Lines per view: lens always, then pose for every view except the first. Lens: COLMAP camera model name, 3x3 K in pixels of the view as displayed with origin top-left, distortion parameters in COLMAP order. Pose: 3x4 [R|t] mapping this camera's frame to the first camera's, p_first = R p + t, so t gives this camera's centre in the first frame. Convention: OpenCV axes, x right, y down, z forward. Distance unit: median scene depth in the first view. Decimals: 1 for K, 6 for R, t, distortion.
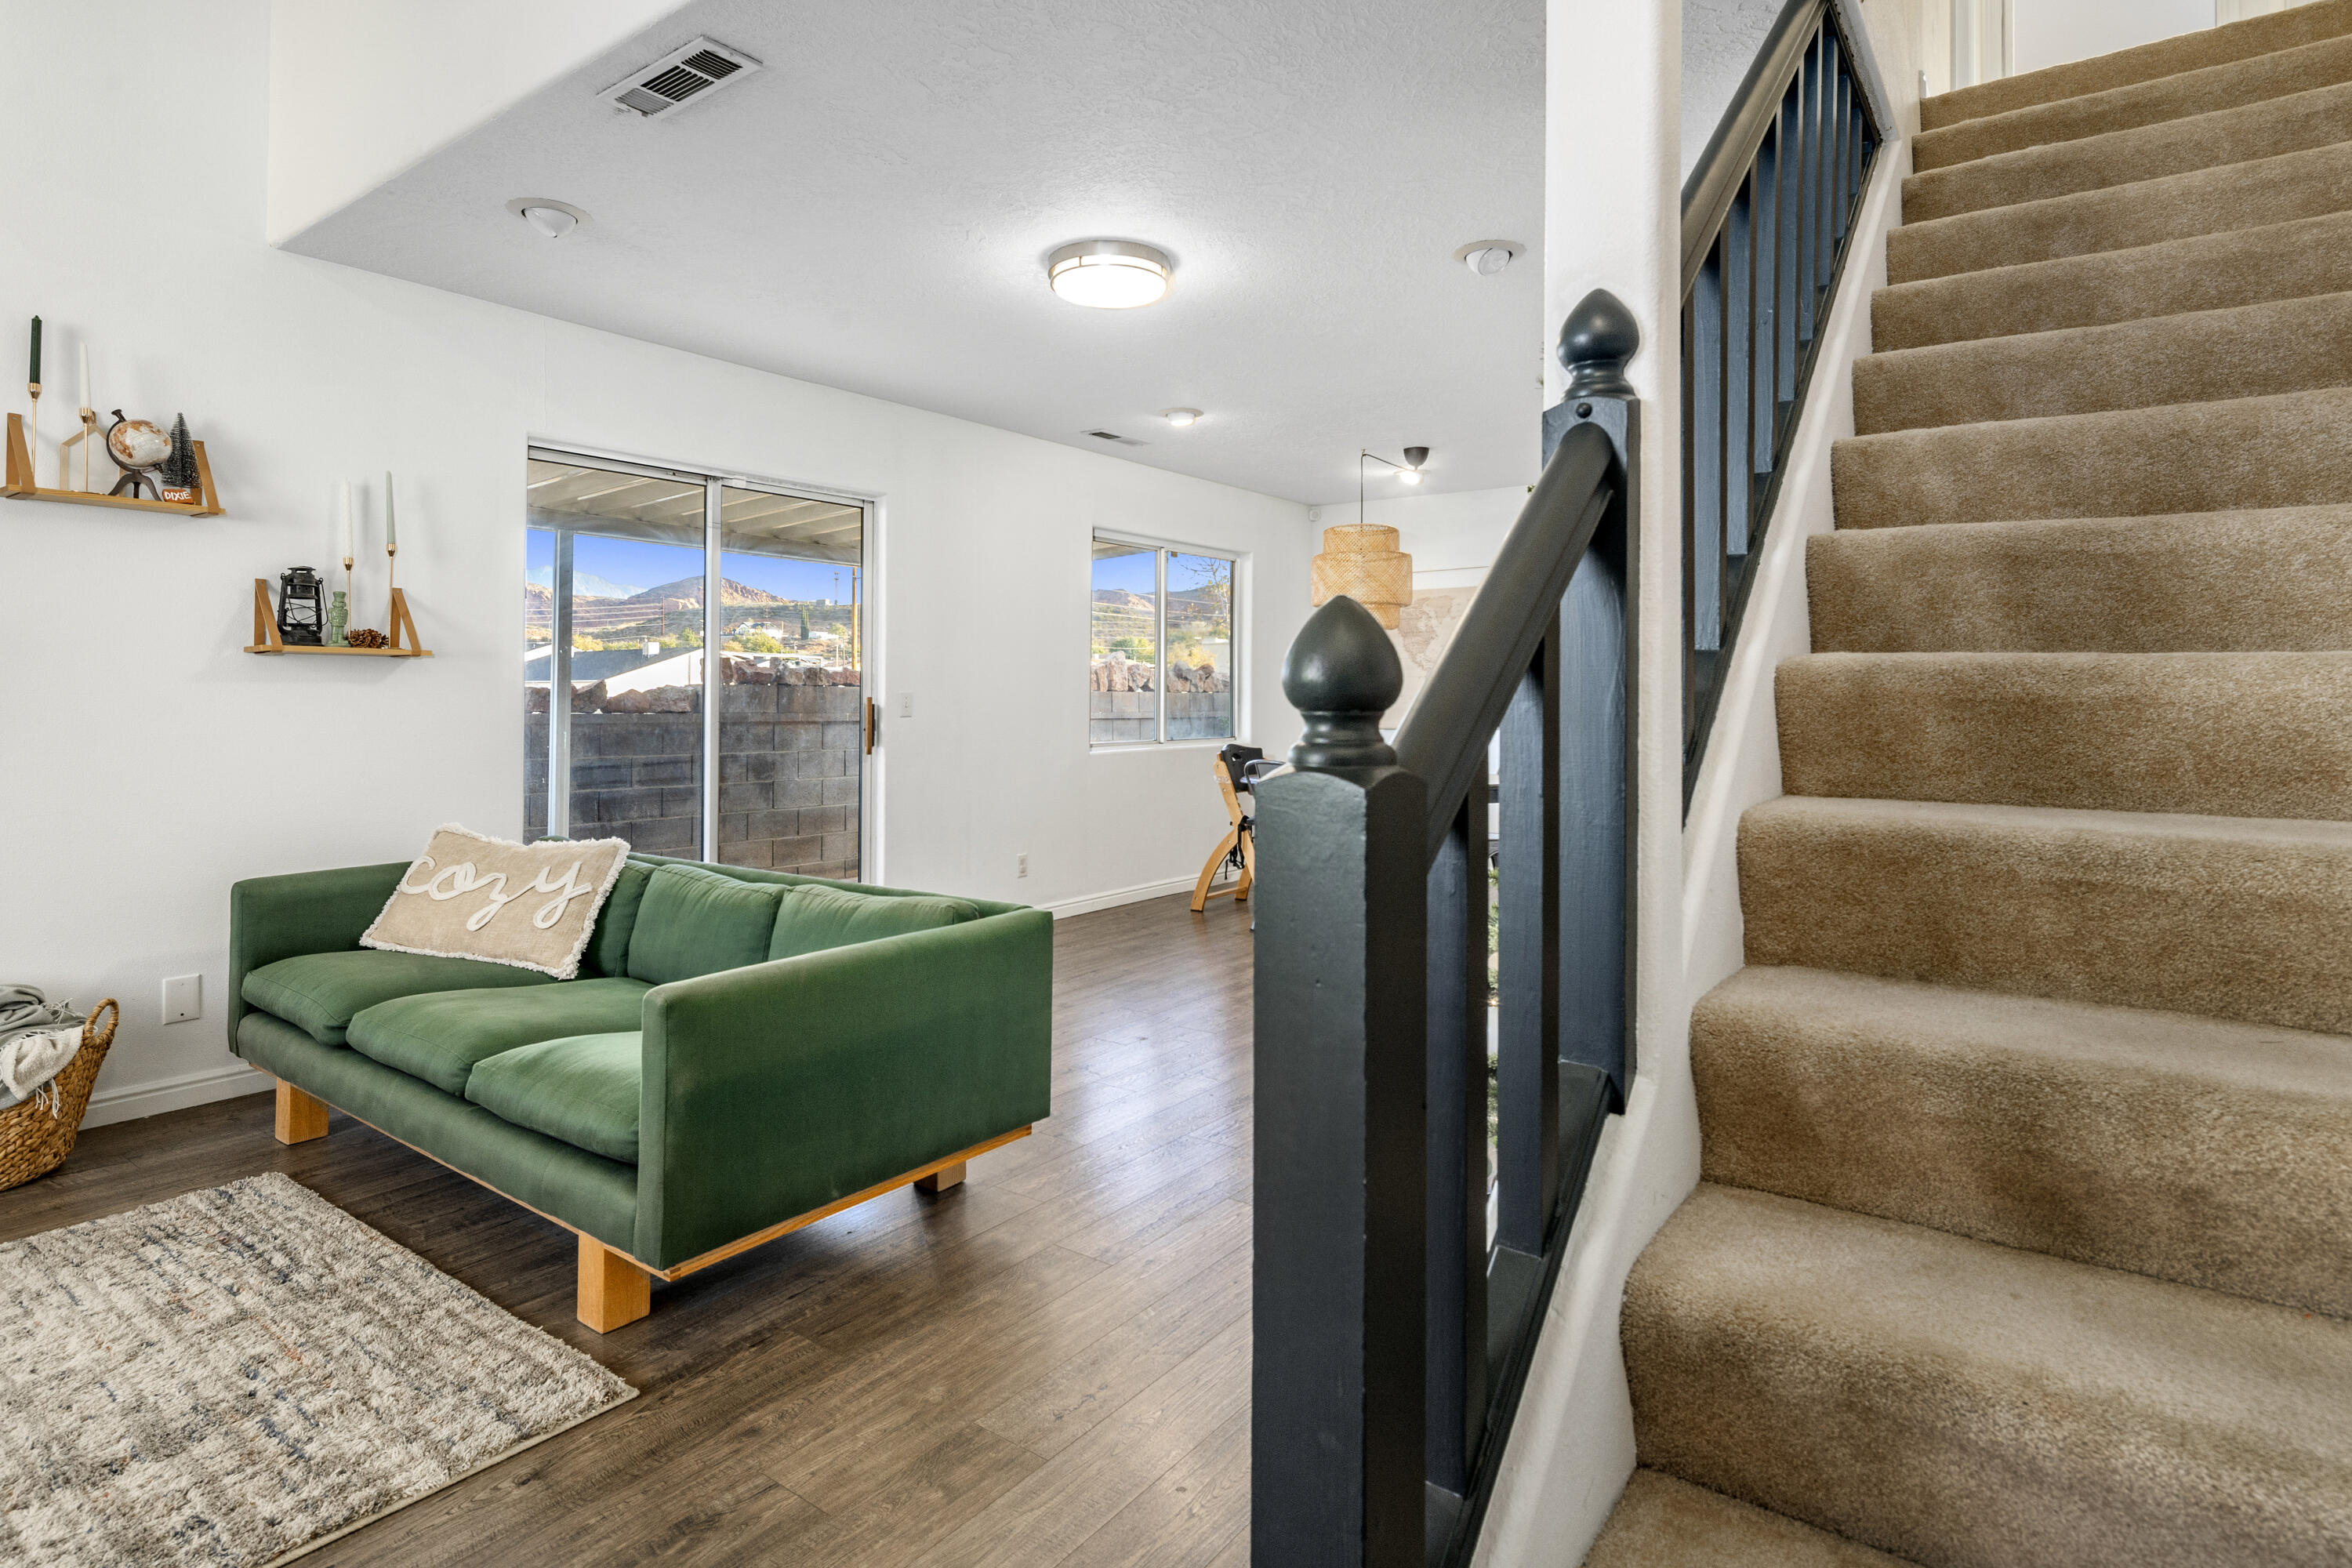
lens RADIAL K [[1152.9, 0, 1198.4], [0, 1152.9, 698.8], [0, 0, 1]] dist [0.001641, -0.005443]
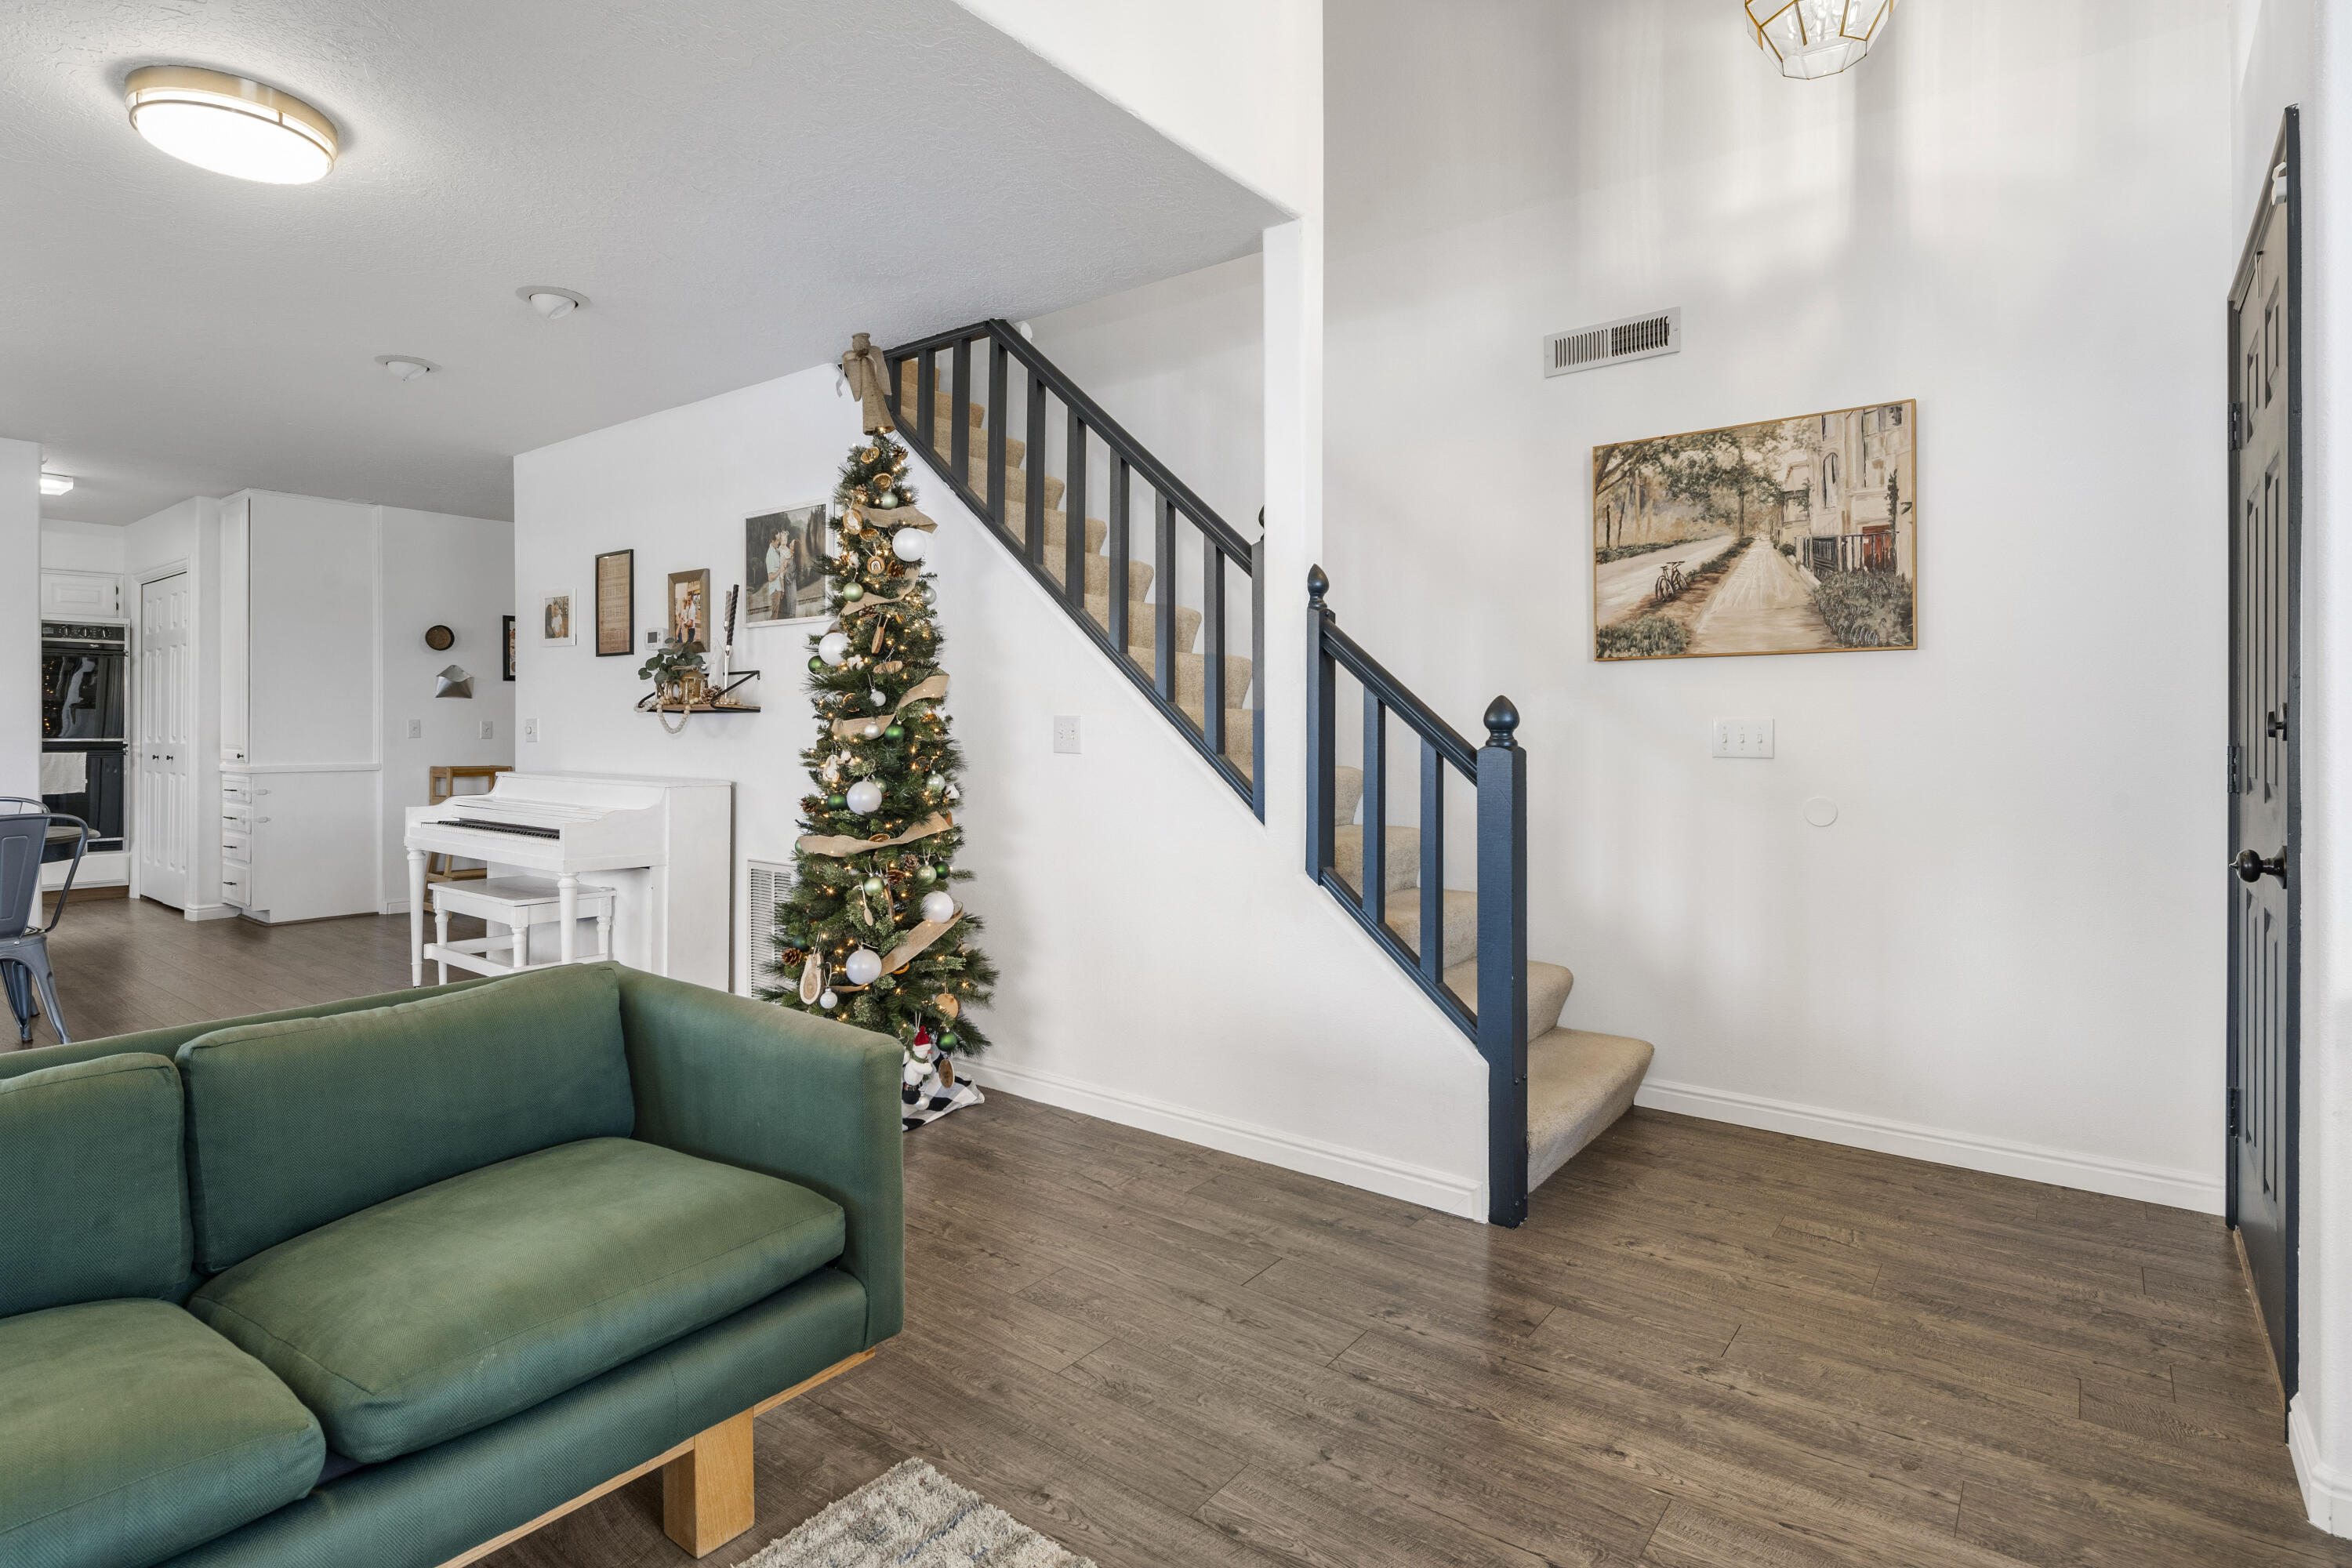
lens RADIAL K [[1152.9, 0, 1147.4], [0, 1152.9, 741.4], [0, 0, 1]] dist [0.001641, -0.005443]
pose [[0.058402, -0.012220, 0.998218, -0.796337], [-0.001362, 0.999923, 0.012320, 0.001319], [-0.998292, -0.002079, 0.058381, 0.427137]]
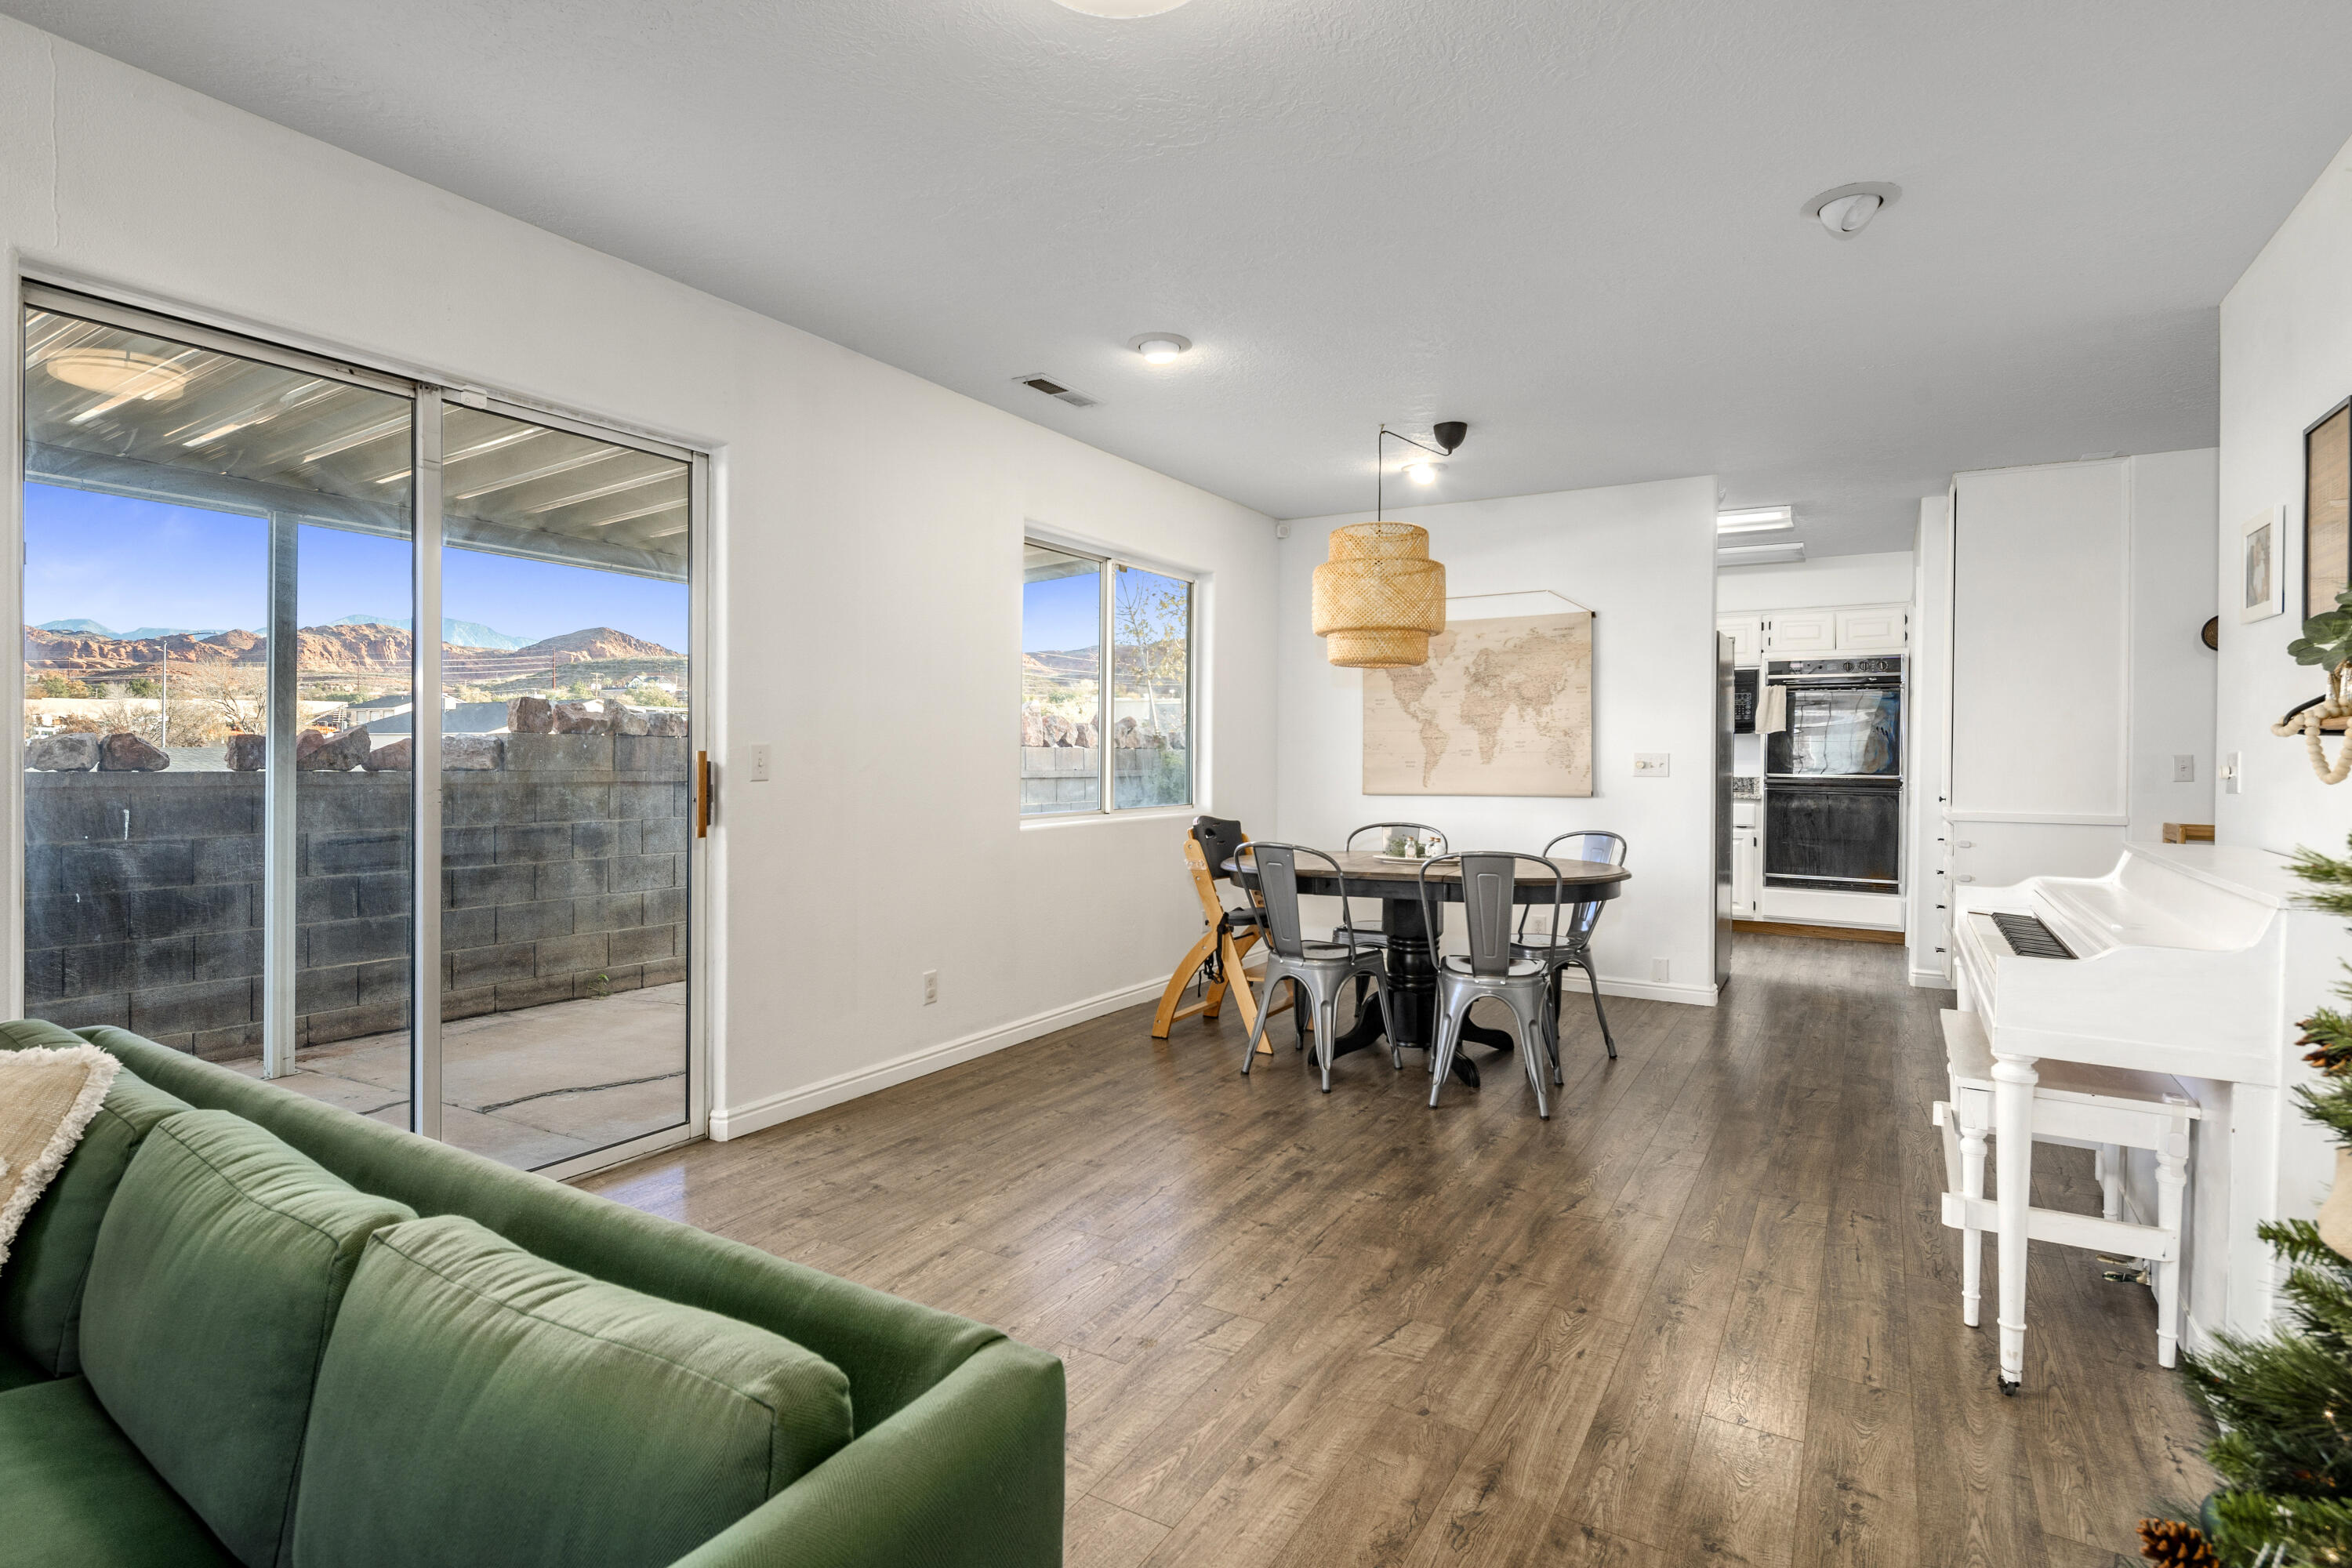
lens RADIAL K [[1152.9, 0, 1152.4], [0, 1152.9, 774.9], [0, 0, 1]] dist [0.001641, -0.005443]
pose [[0.998502, 0.005504, 0.054443, -0.101698], [-0.006359, 0.999859, 0.015548, 0.000633], [-0.054350, -0.015871, 0.998396, 0.519986]]
